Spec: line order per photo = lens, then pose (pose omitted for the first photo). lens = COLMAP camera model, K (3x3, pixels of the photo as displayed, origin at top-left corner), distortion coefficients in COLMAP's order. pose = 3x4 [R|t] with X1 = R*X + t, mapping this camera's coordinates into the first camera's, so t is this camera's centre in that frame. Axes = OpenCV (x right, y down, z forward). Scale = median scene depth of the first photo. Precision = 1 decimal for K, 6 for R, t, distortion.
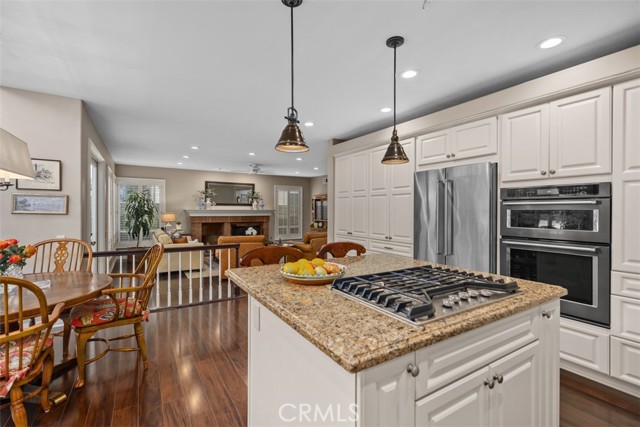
lens RADIAL K [[290.4, 0, 317.4], [0, 290.4, 211.7], [0, 0, 1]] dist [0.000824, -0.000029]
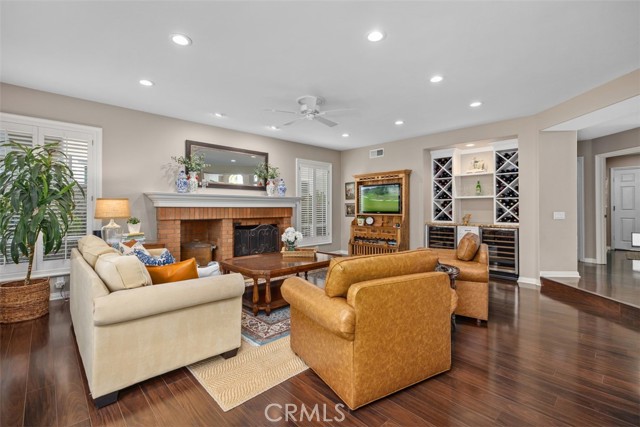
lens RADIAL K [[290.4, 0, 316.3], [0, 290.4, 202.4], [0, 0, 1]] dist [0.000824, -0.000029]
pose [[0.978468, 0.005117, 0.206337, -0.266612], [-0.001168, 0.999814, -0.019258, 0.017042], [-0.206397, 0.018603, 0.978291, 0.446235]]
